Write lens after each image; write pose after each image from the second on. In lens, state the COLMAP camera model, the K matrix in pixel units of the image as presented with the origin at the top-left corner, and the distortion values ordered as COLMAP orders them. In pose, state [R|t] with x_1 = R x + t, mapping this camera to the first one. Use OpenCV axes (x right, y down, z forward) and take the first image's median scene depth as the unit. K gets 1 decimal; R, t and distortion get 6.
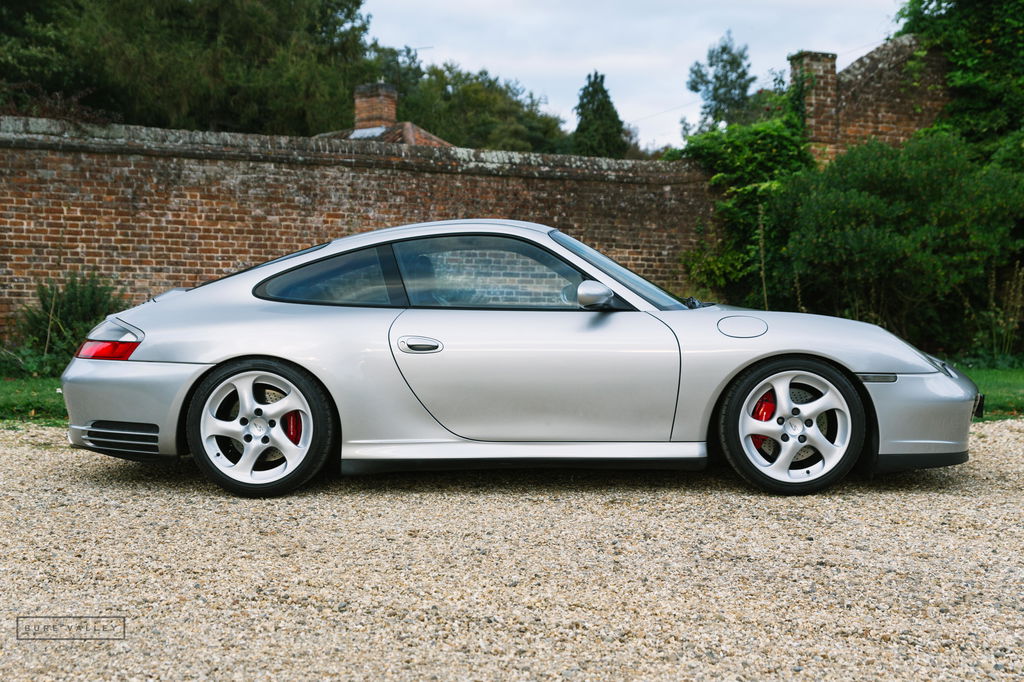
lens RADIAL K [[1382.4, 0, 501.7], [0, 1382.4, 361.9], [0, 0, 1]] dist [-0.006804, 0.000000]
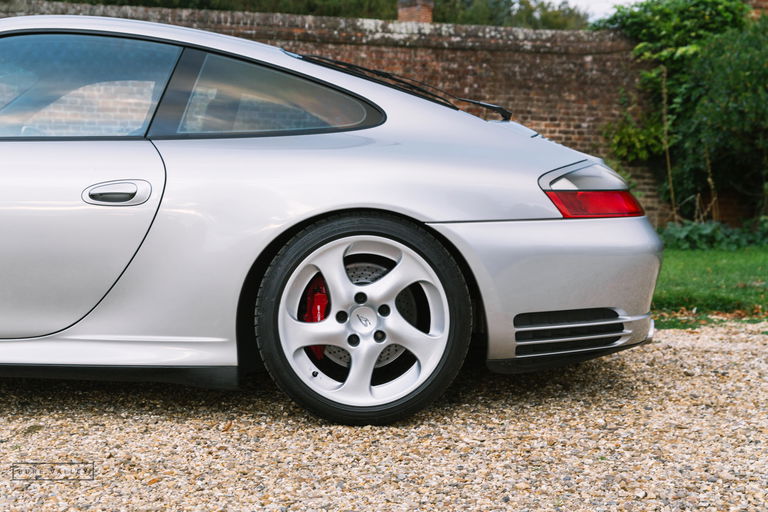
lens RADIAL K [[1101.5, 0, 396.1], [0, 1101.5, 258.4], [0, 0, 1]] dist [-0.000570, 0.000000]
pose [[0.982217, 0.013883, -0.187234, 0.153819], [-0.011760, 0.999853, 0.012441, 0.007287], [0.187379, -0.010018, 0.982237, 0.248780]]
